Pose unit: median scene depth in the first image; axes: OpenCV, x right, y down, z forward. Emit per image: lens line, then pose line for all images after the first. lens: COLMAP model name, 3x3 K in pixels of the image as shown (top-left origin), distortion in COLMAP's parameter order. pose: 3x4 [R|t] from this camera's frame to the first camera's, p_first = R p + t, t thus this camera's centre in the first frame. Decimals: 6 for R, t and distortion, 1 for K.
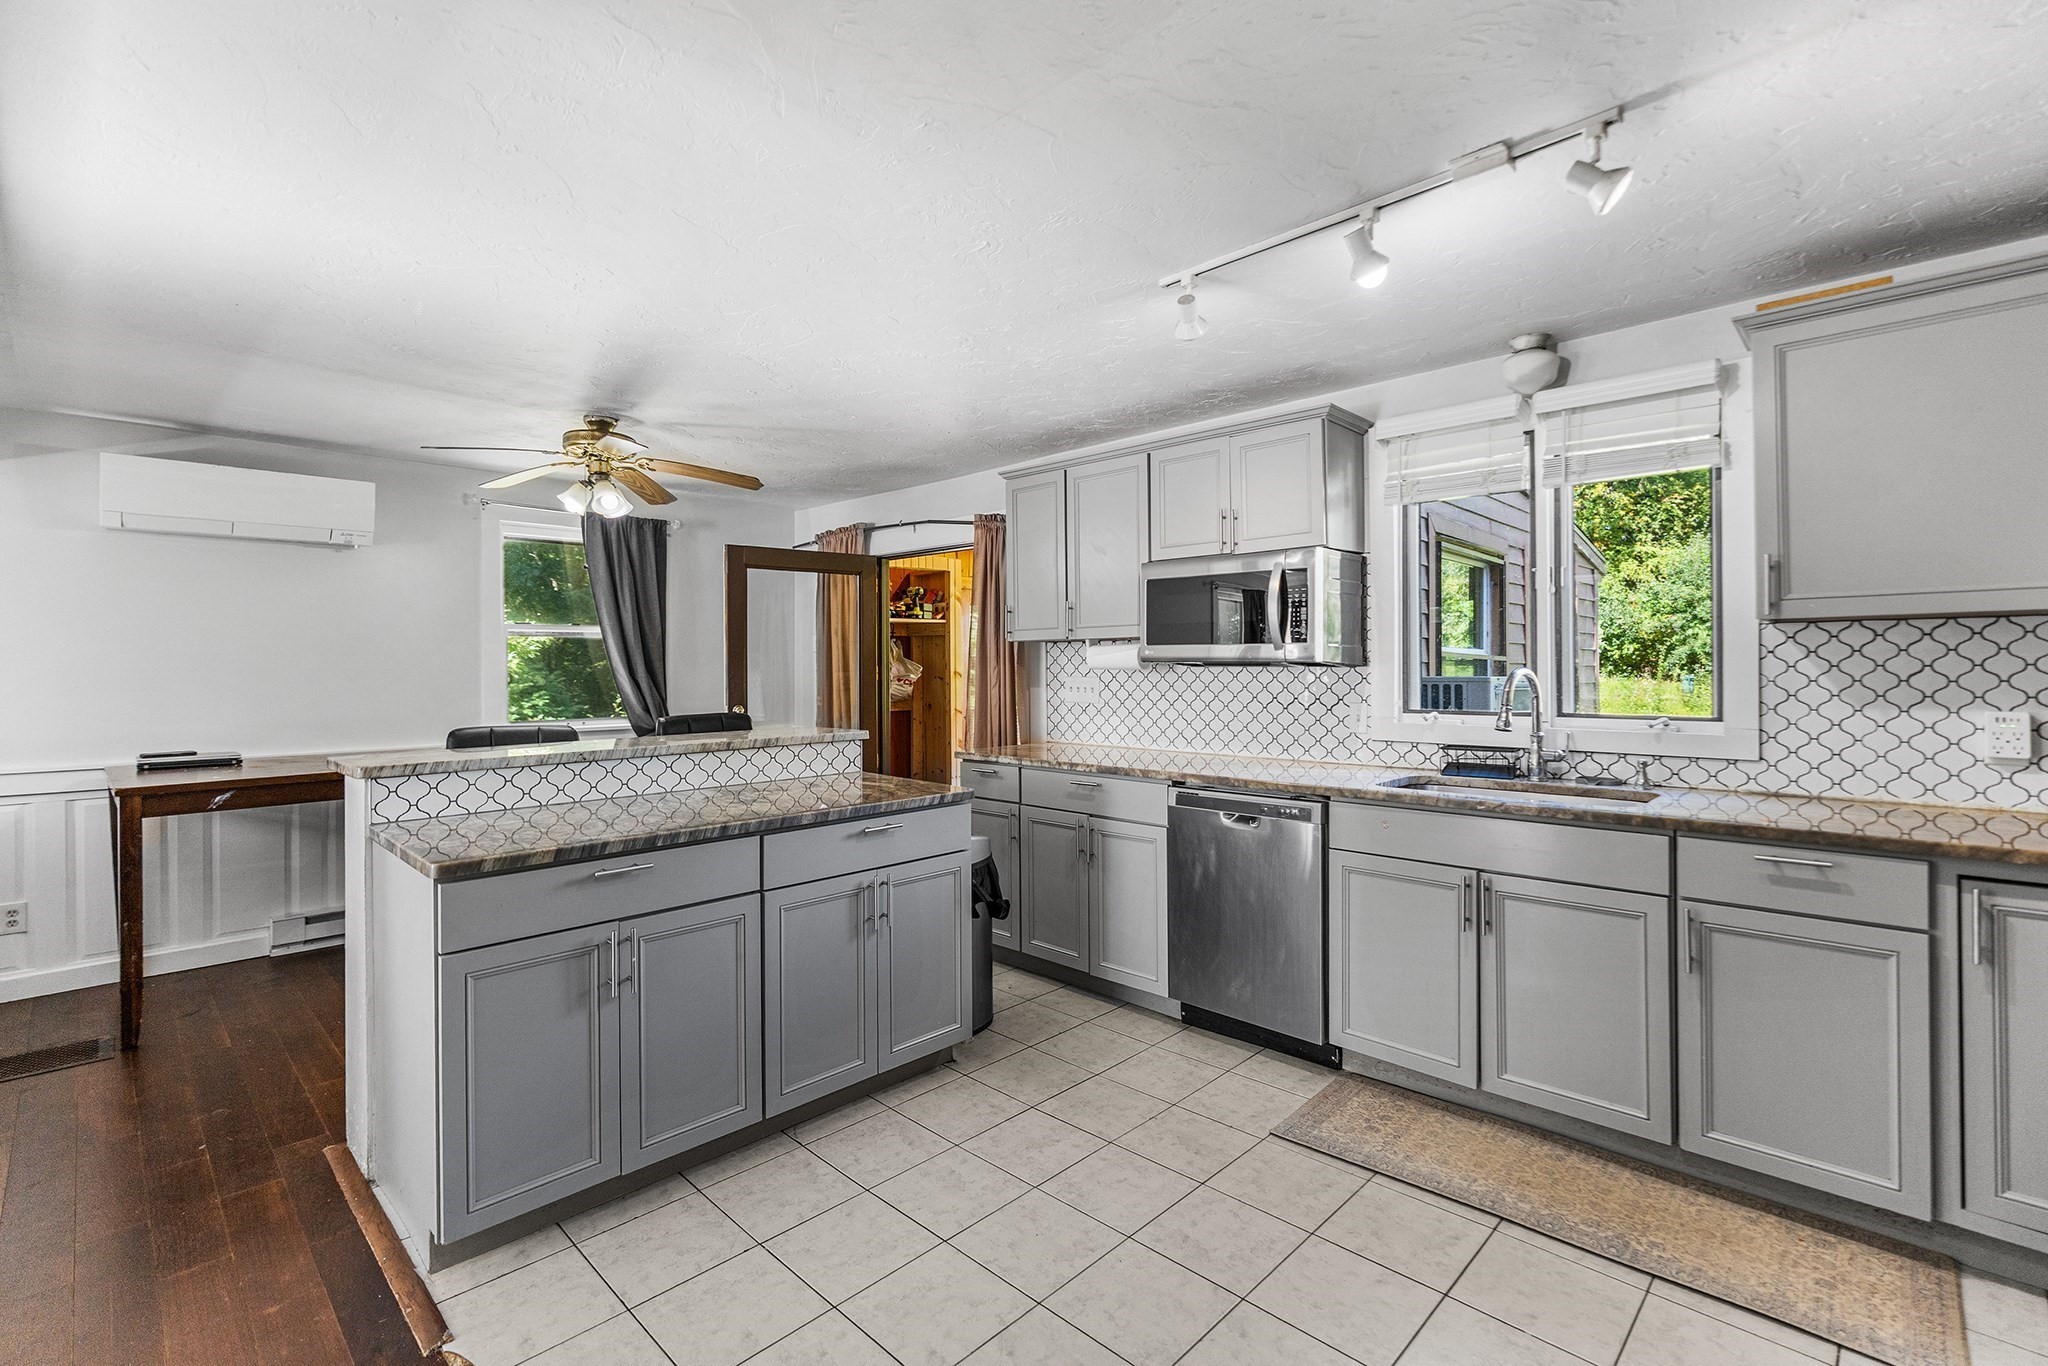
lens RADIAL K [[930.7, 0, 1029.5], [0, 930.7, 655.8], [0, 0, 1]] dist [-0.009043, 0.002048]
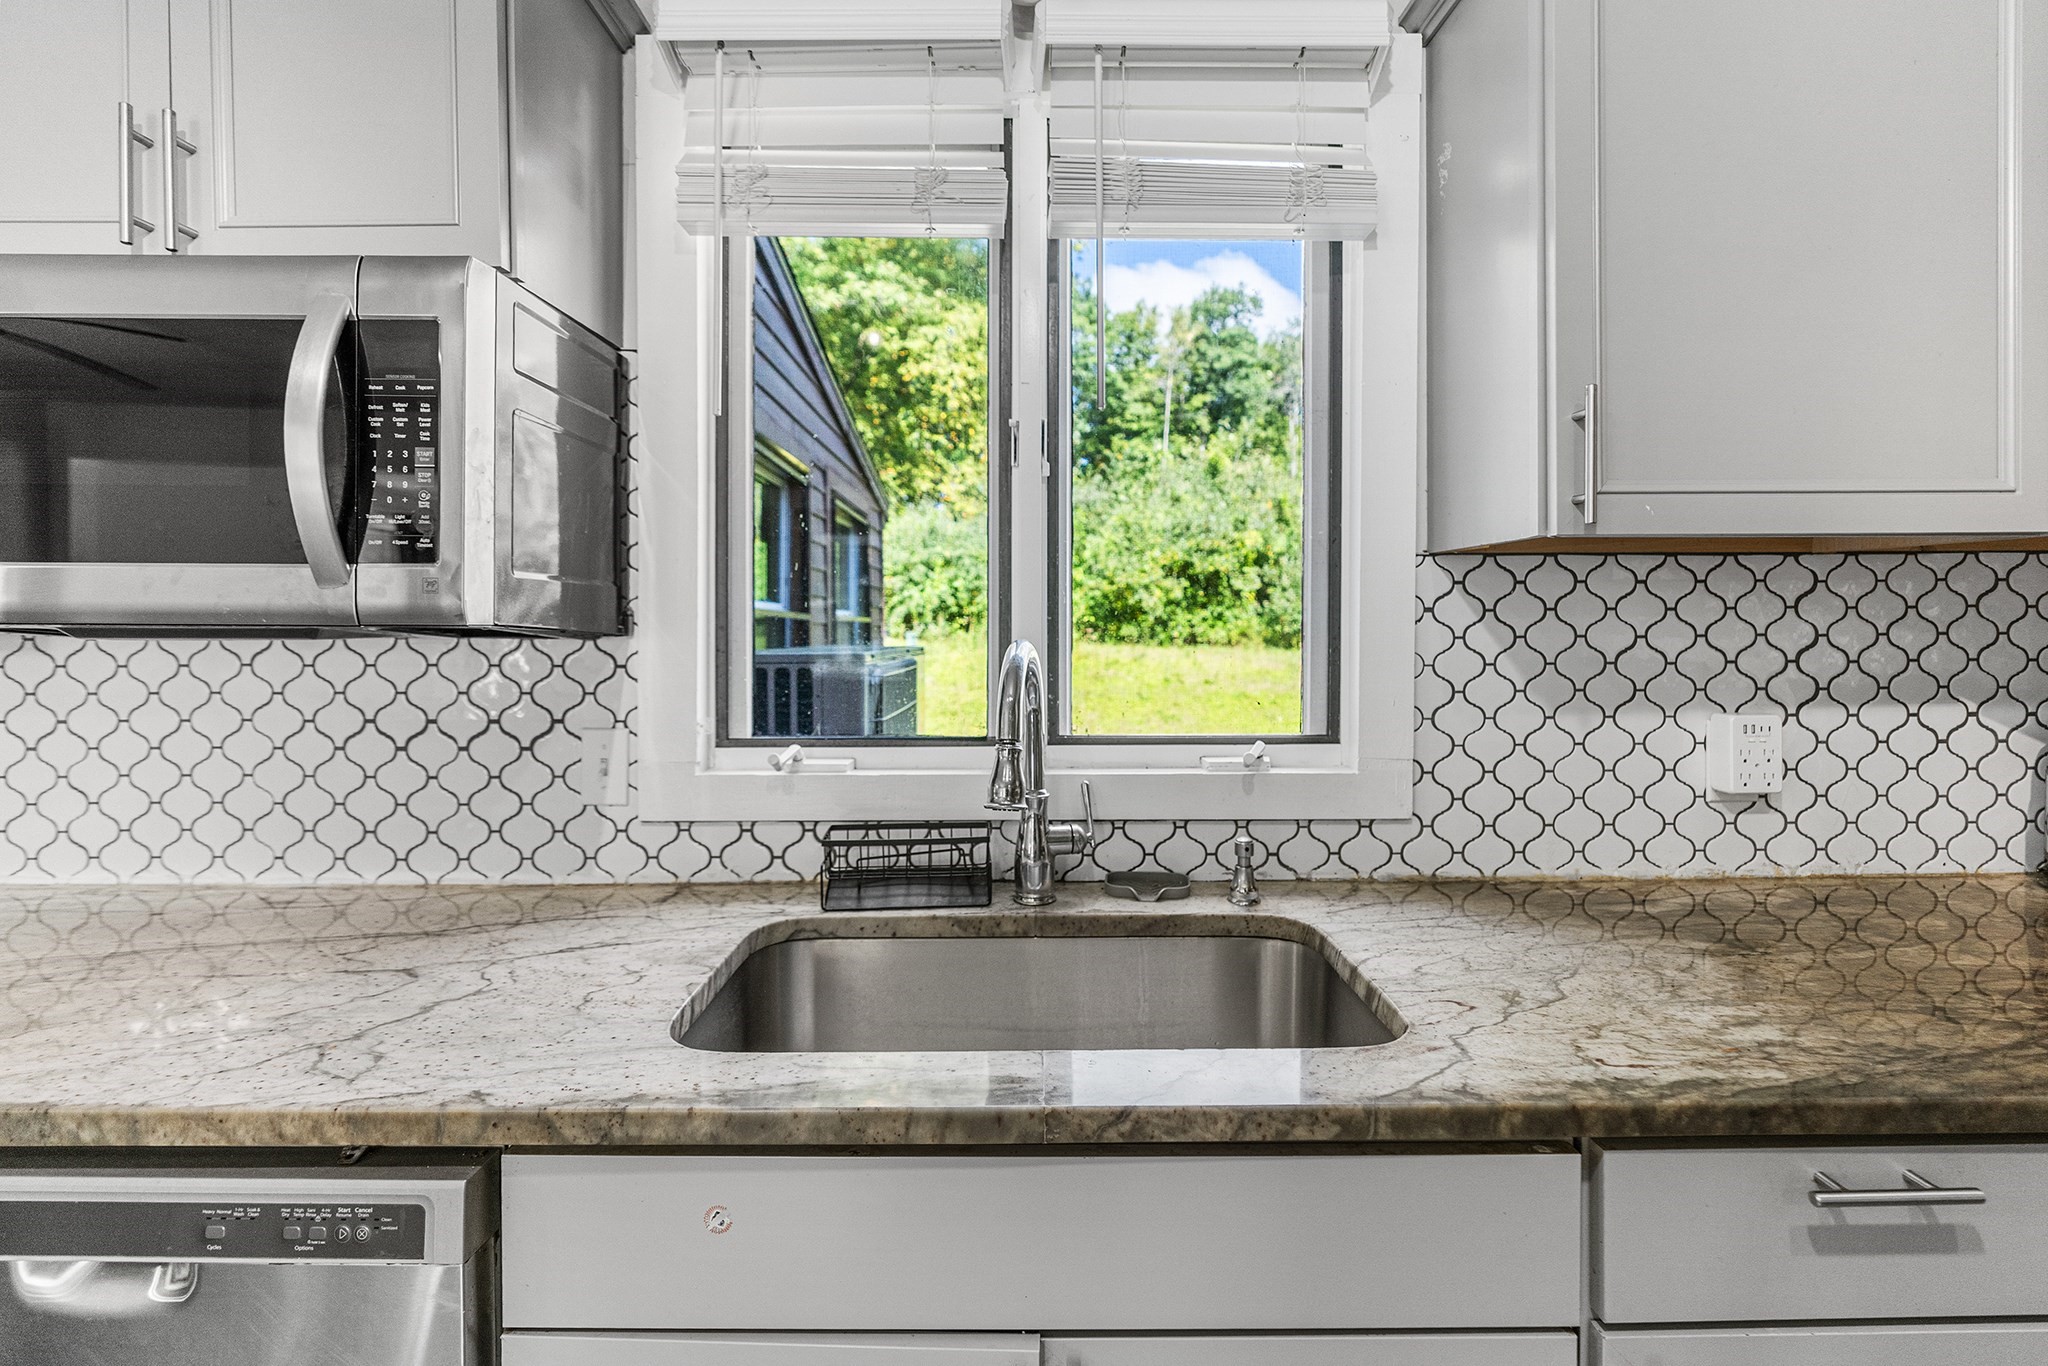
lens RADIAL K [[941.1, 0, 1034.9], [0, 941.1, 630.8], [0, 0, 1]] dist [-0.005242, 0.000538]
pose [[0.711262, -0.004260, 0.702914, 0.208496], [-0.009462, 0.999833, 0.015634, 0.001226], [-0.702863, -0.017771, 0.711103, 0.603965]]
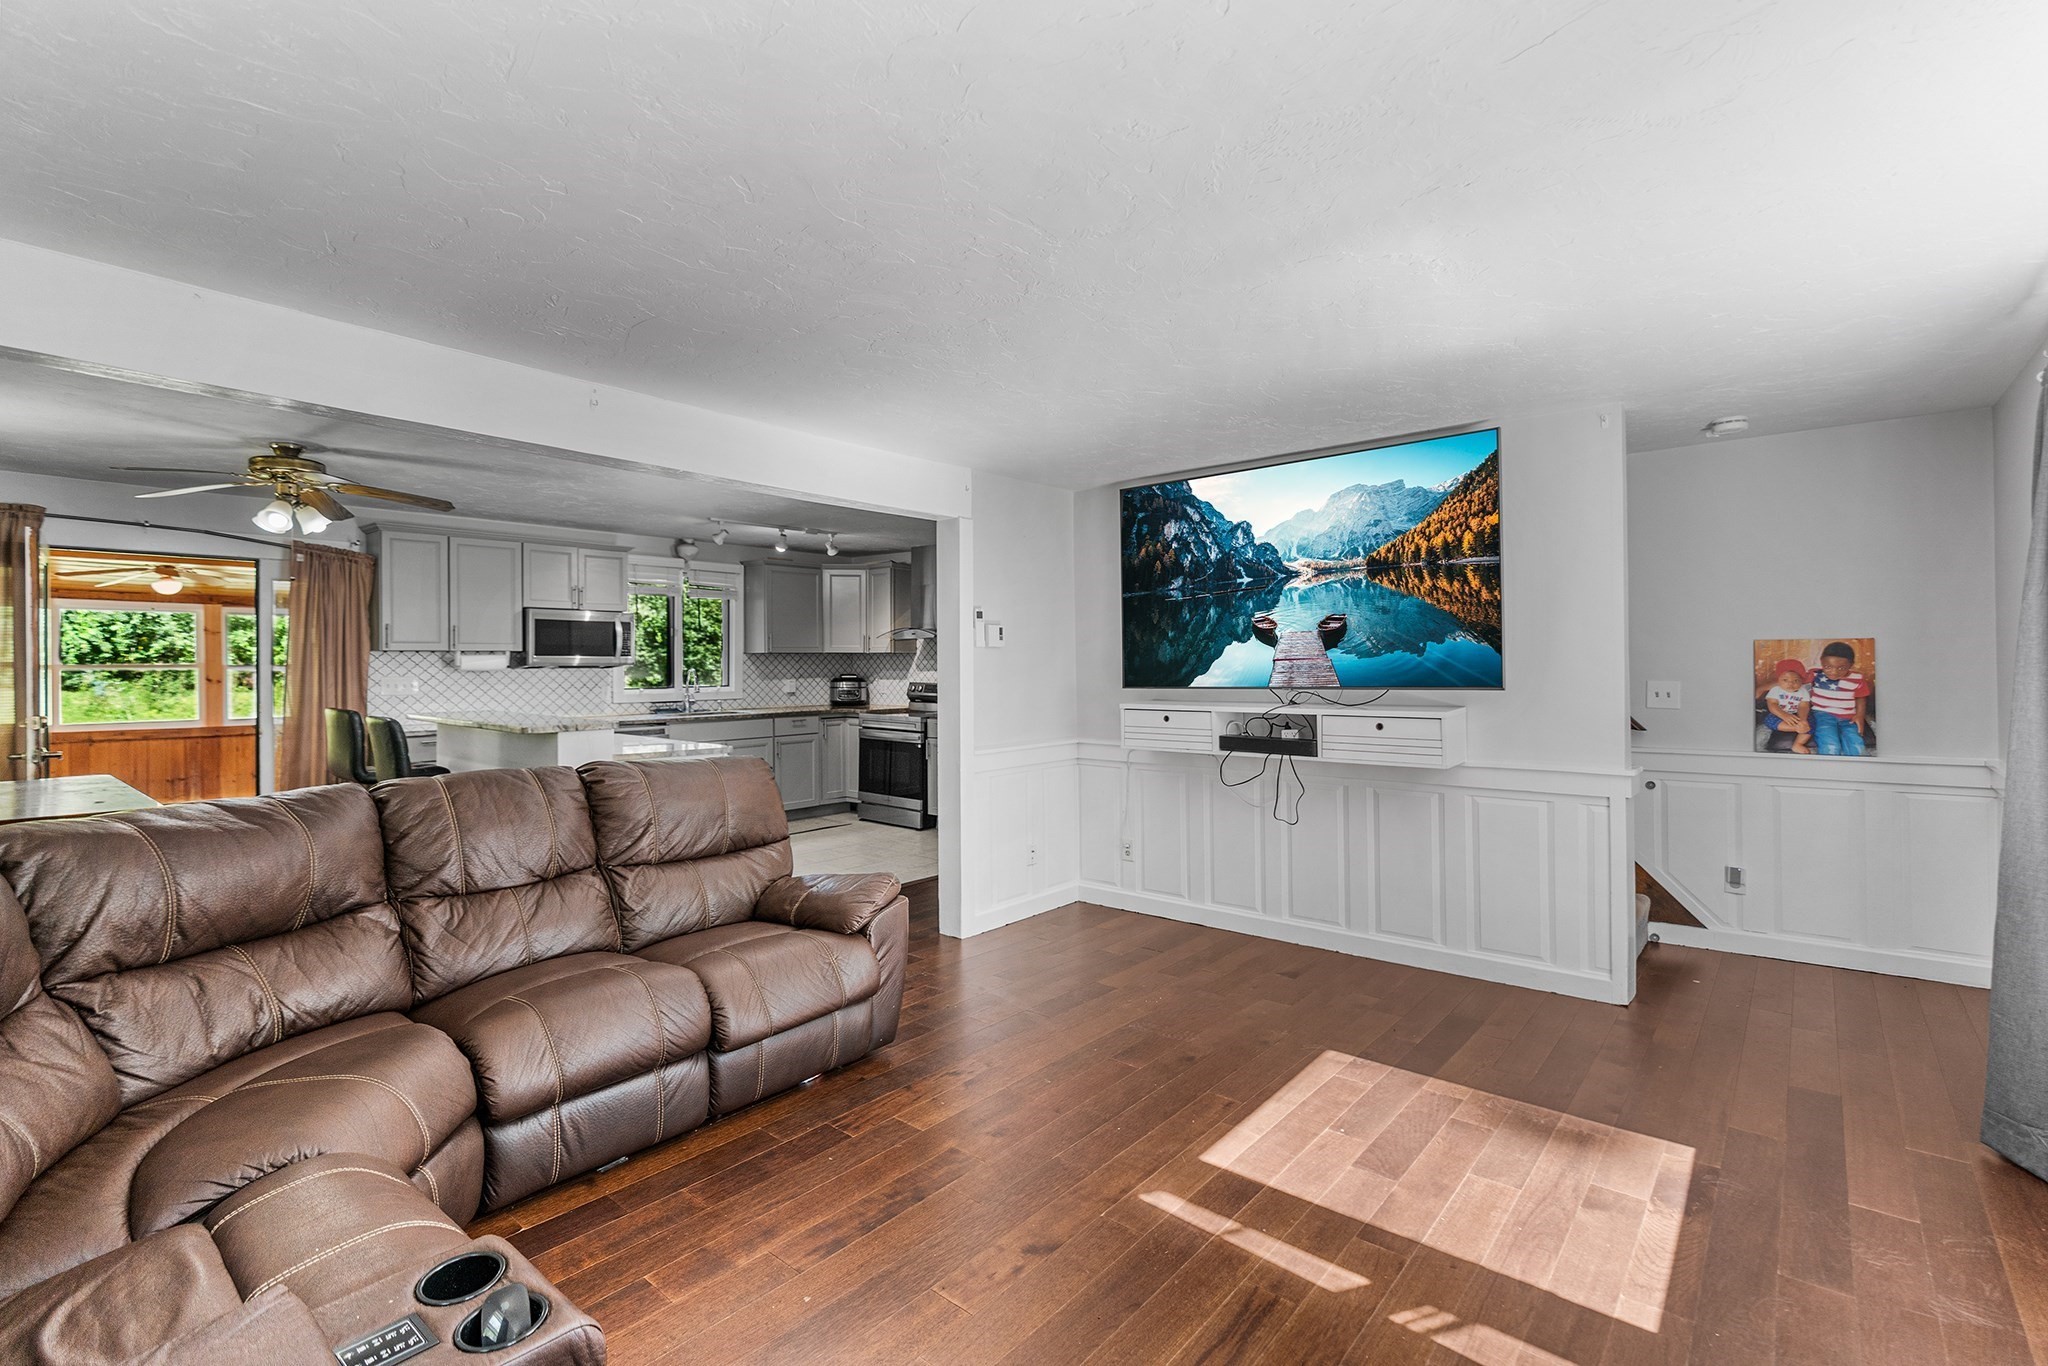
lens RADIAL K [[930.7, 0, 1029.5], [0, 930.7, 655.8], [0, 0, 1]] dist [-0.009043, 0.002048]
pose [[-0.070325, 0.012374, 0.997447, -1.812832], [-0.005476, 0.999903, -0.012791, 0.005341], [-0.997509, -0.006361, -0.070251, 0.214140]]
